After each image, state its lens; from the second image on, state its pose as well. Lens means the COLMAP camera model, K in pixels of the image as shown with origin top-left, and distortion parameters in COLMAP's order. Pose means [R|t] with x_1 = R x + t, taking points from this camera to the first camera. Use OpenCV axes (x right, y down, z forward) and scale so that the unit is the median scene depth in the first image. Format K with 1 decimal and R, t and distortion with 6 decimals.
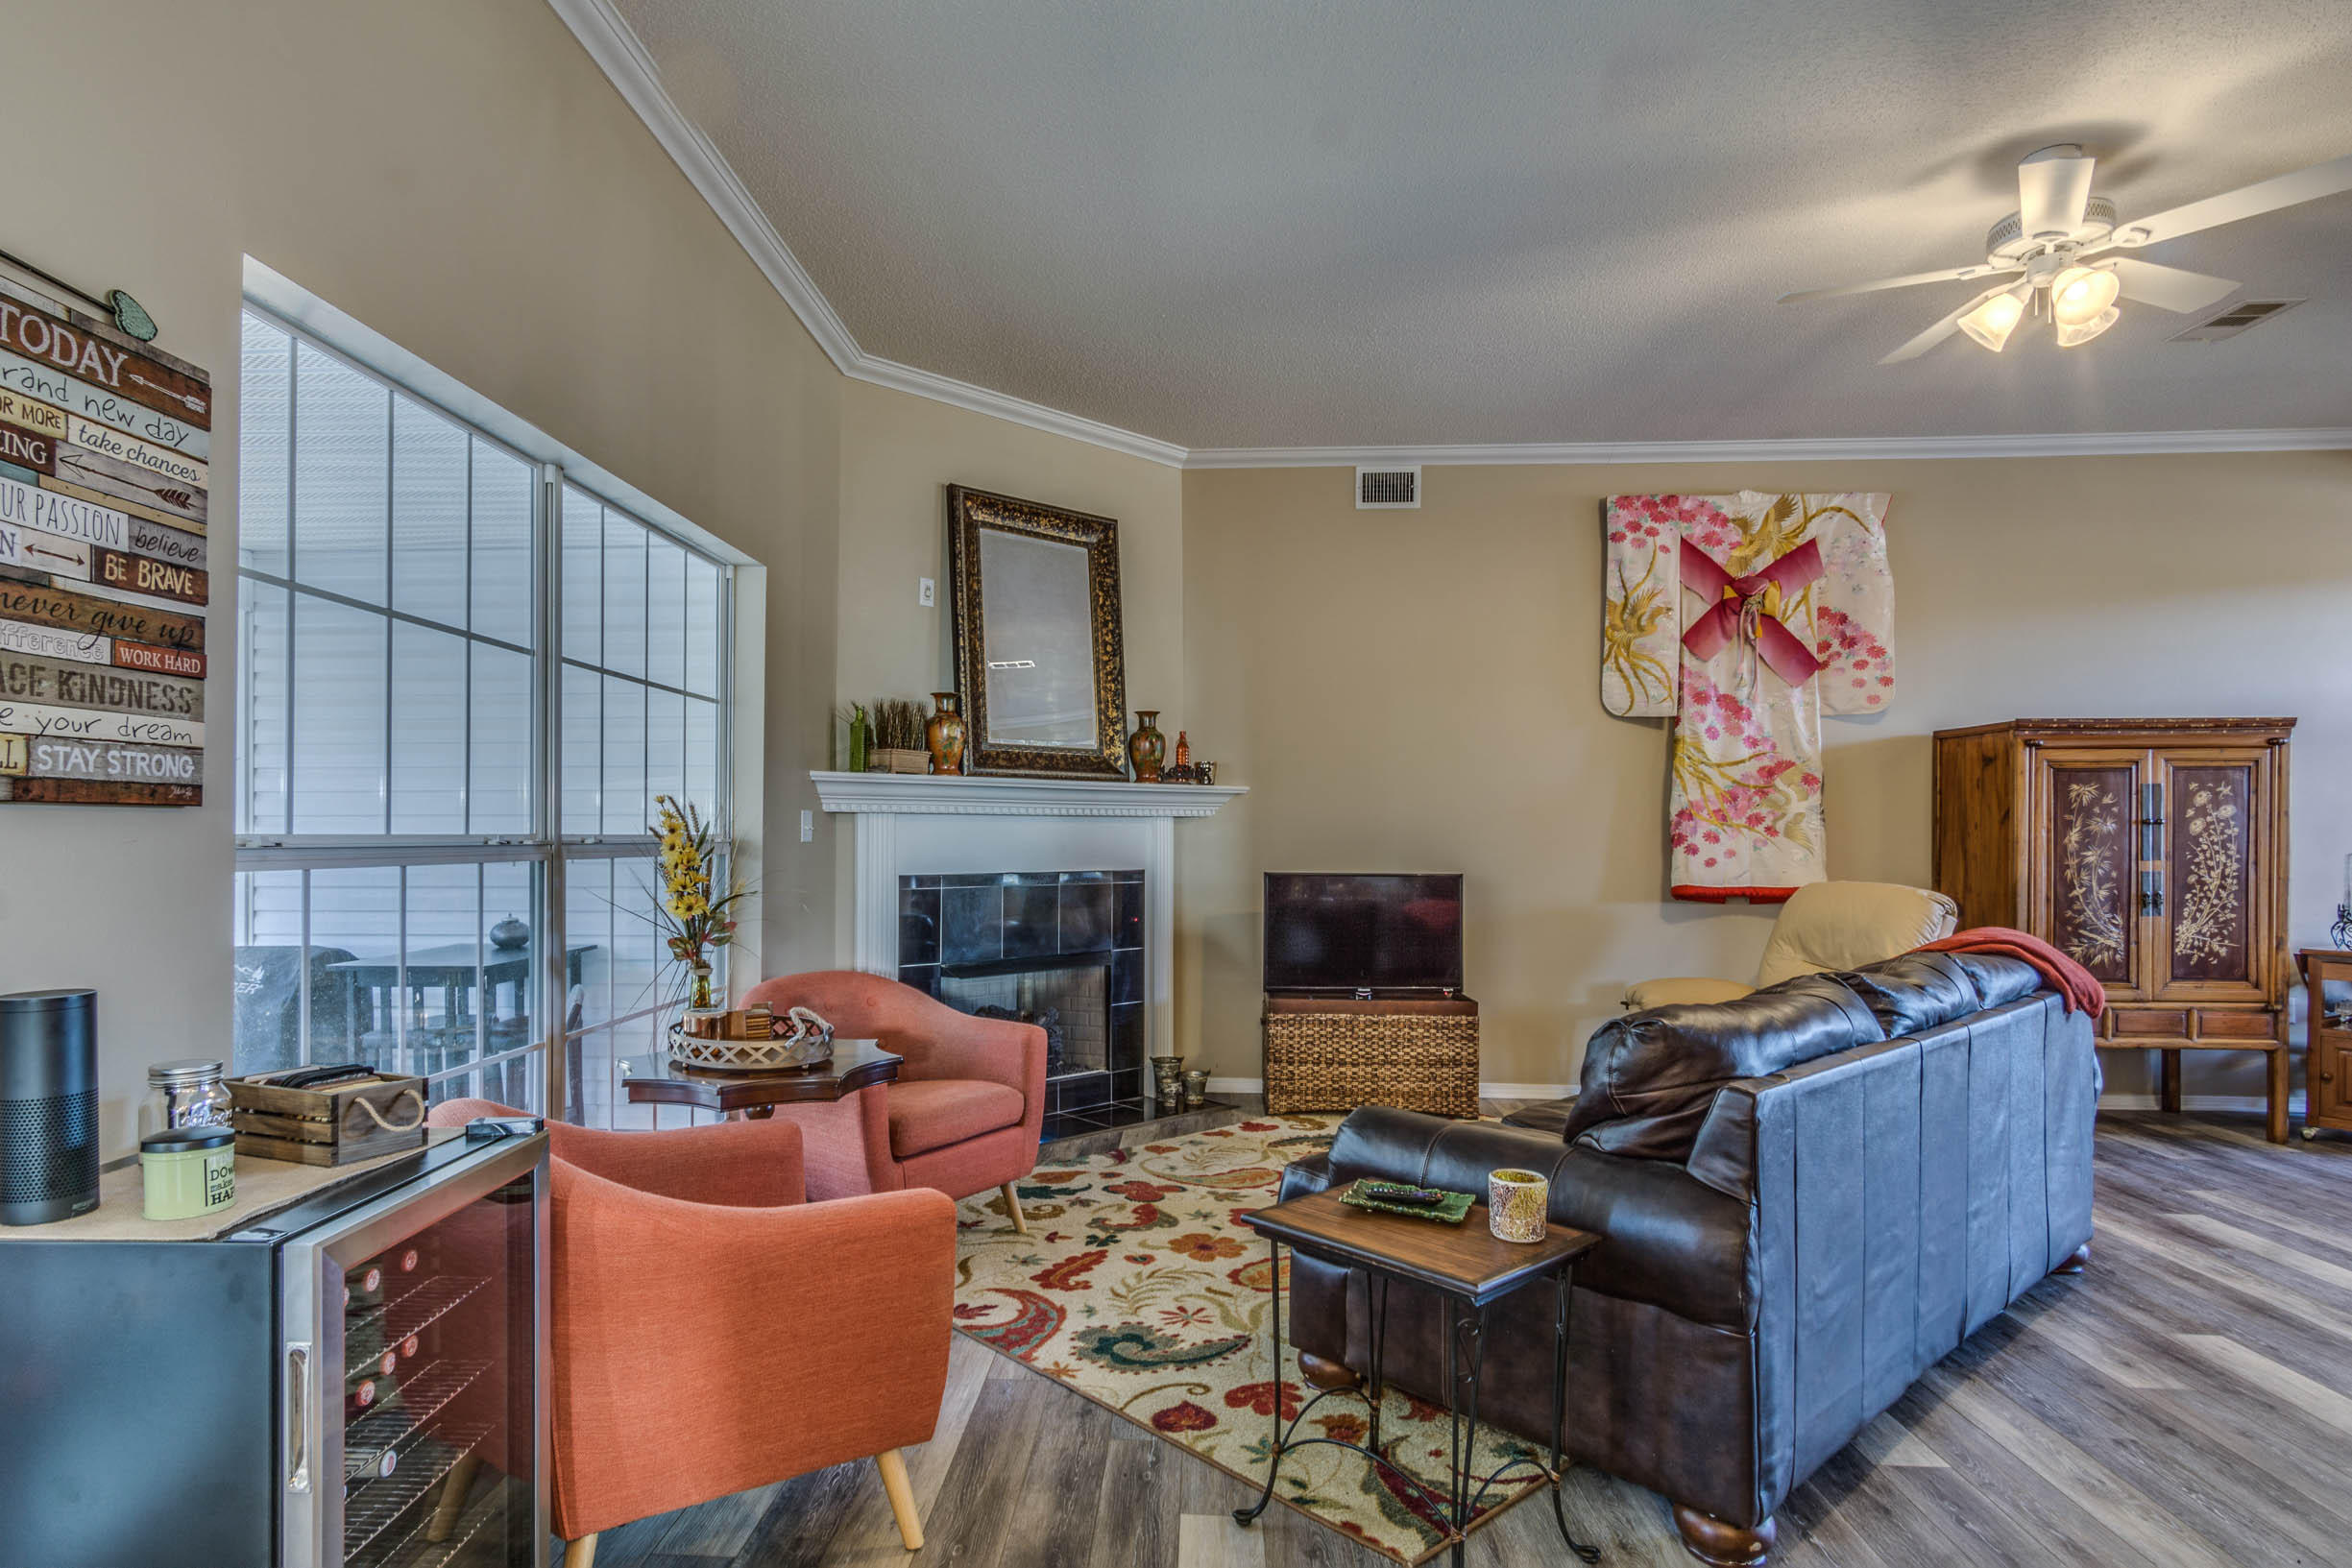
lens RADIAL K [[1287.5, 0, 1124.1], [0, 1287.5, 835.3], [0, 0, 1]] dist [0.005447, 0.000637]
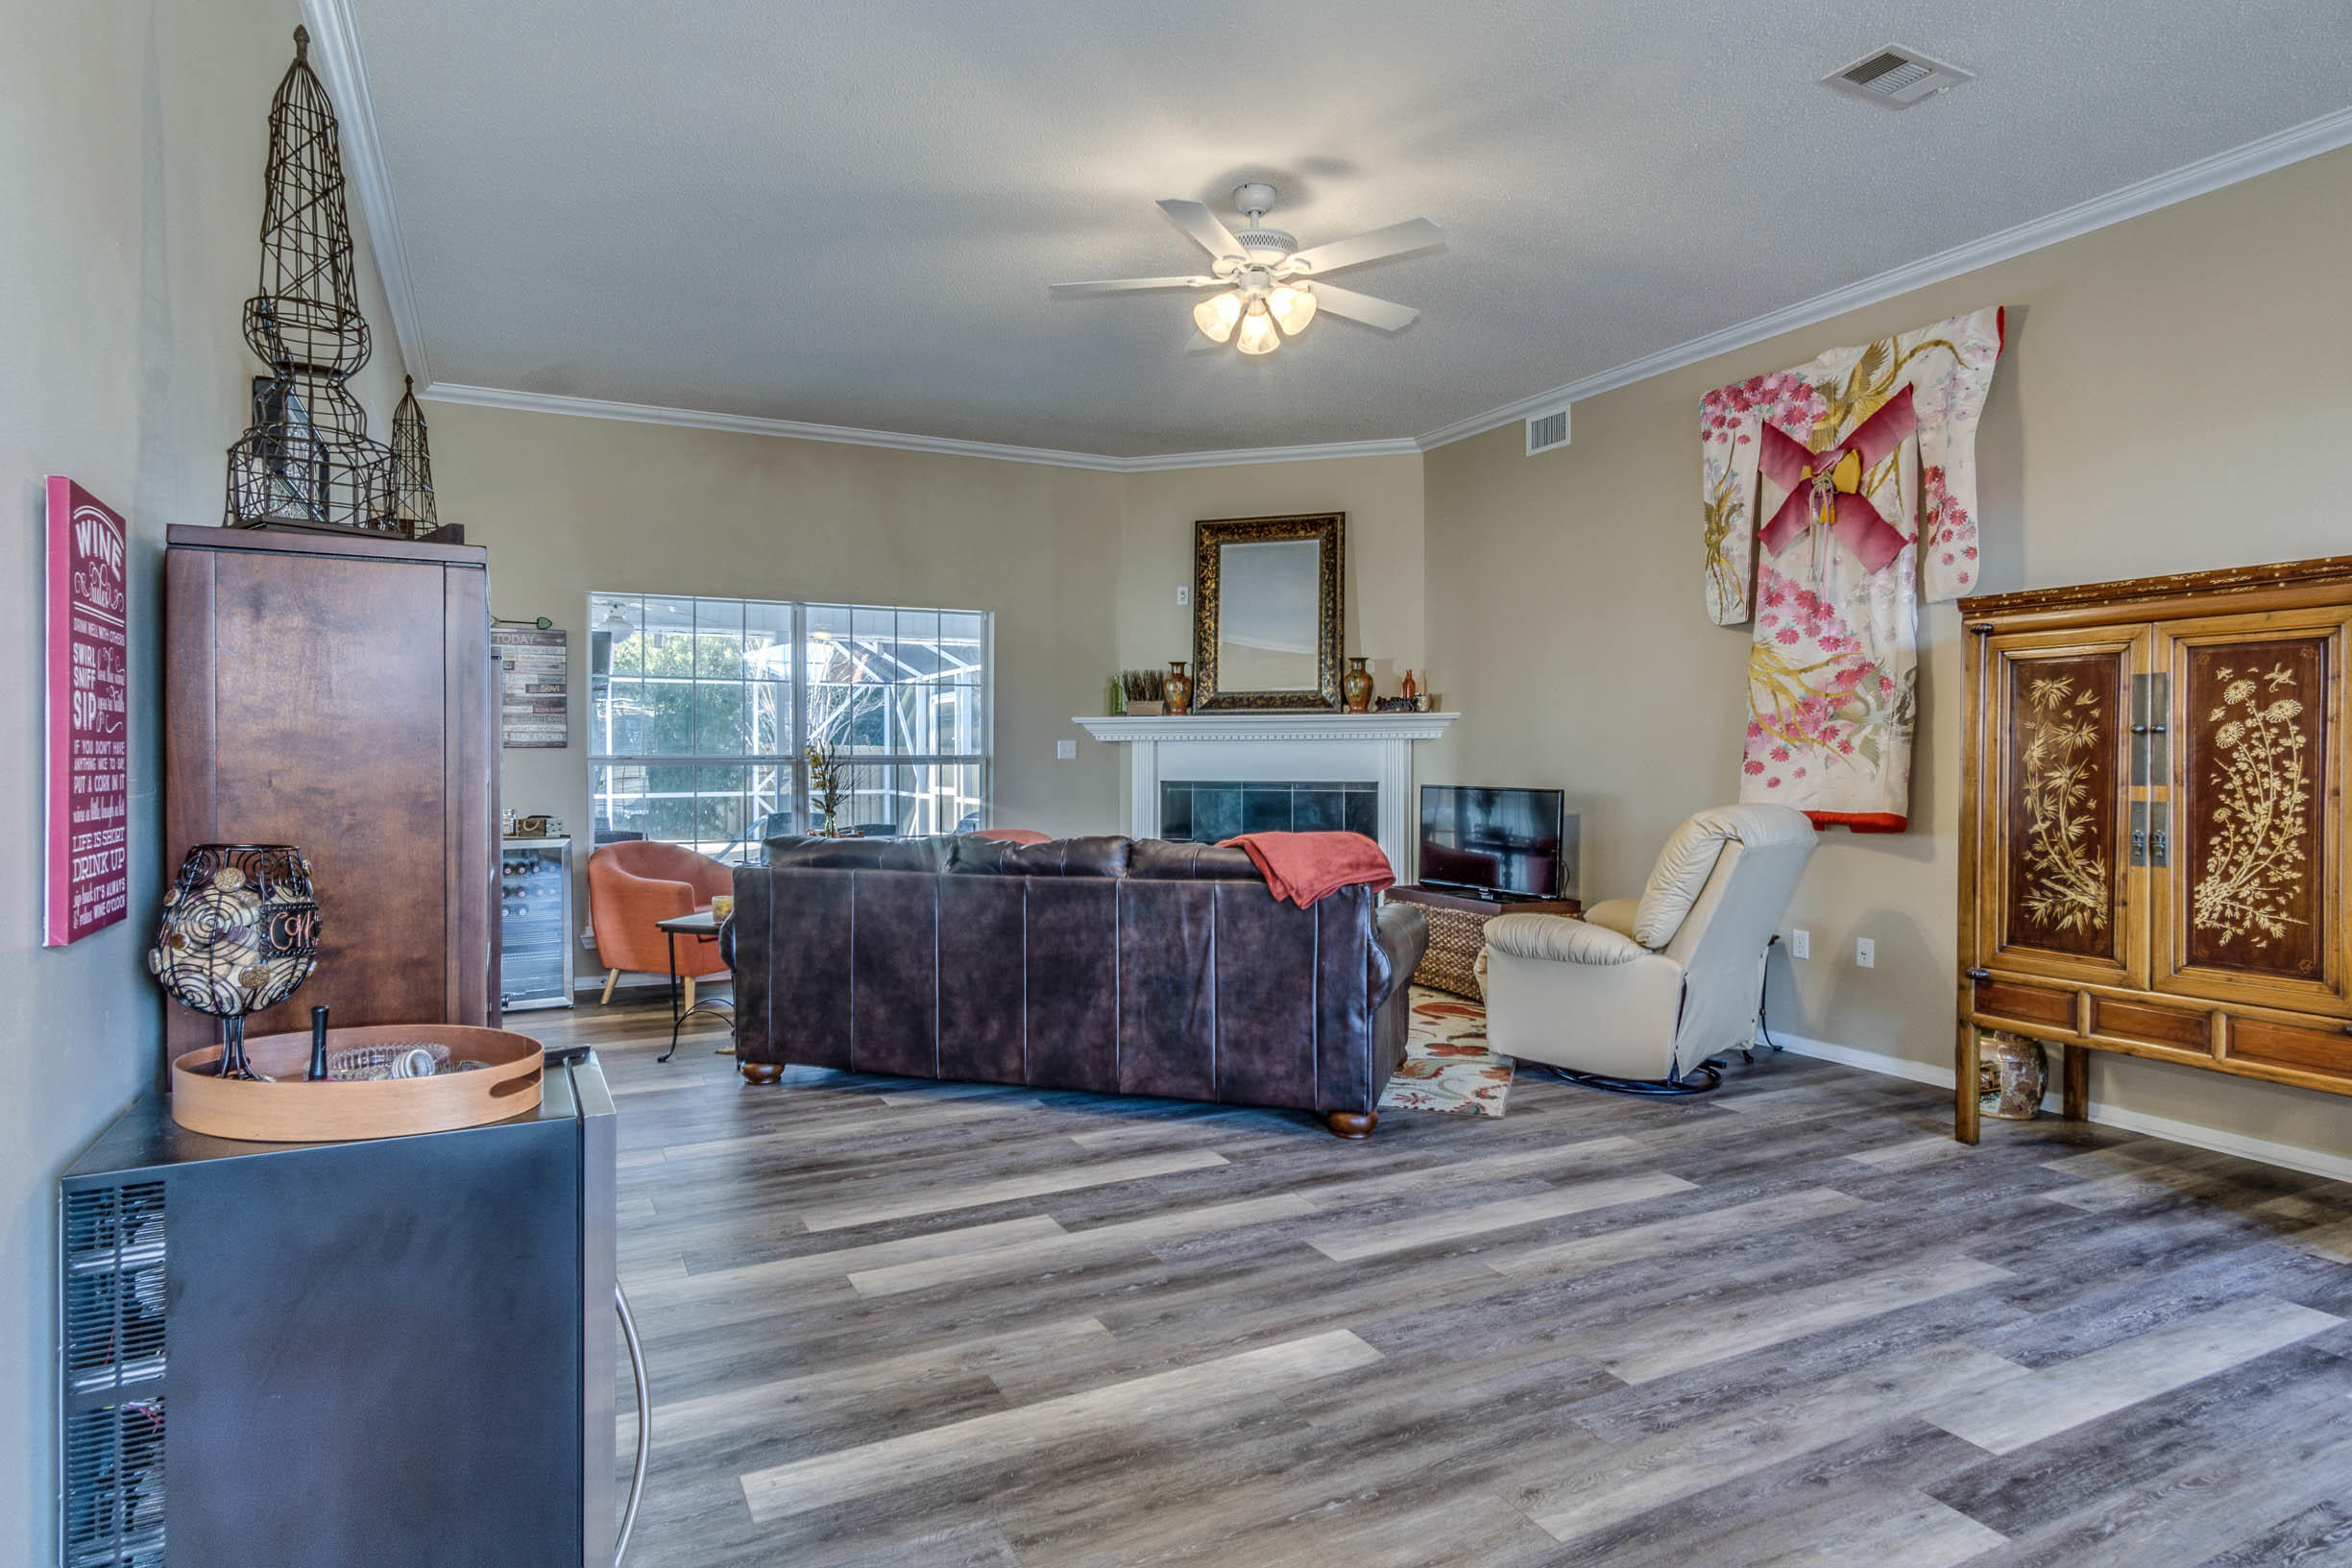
lens RADIAL K [[1287.5, 0, 1169.9], [0, 1287.5, 773.7], [0, 0, 1]] dist [0.005447, 0.000637]
pose [[0.504556, 0.009356, -0.863328, 1.119931], [0.001455, 0.999931, 0.011687, 0.004430], [0.863378, -0.007153, 0.504508, 0.206063]]
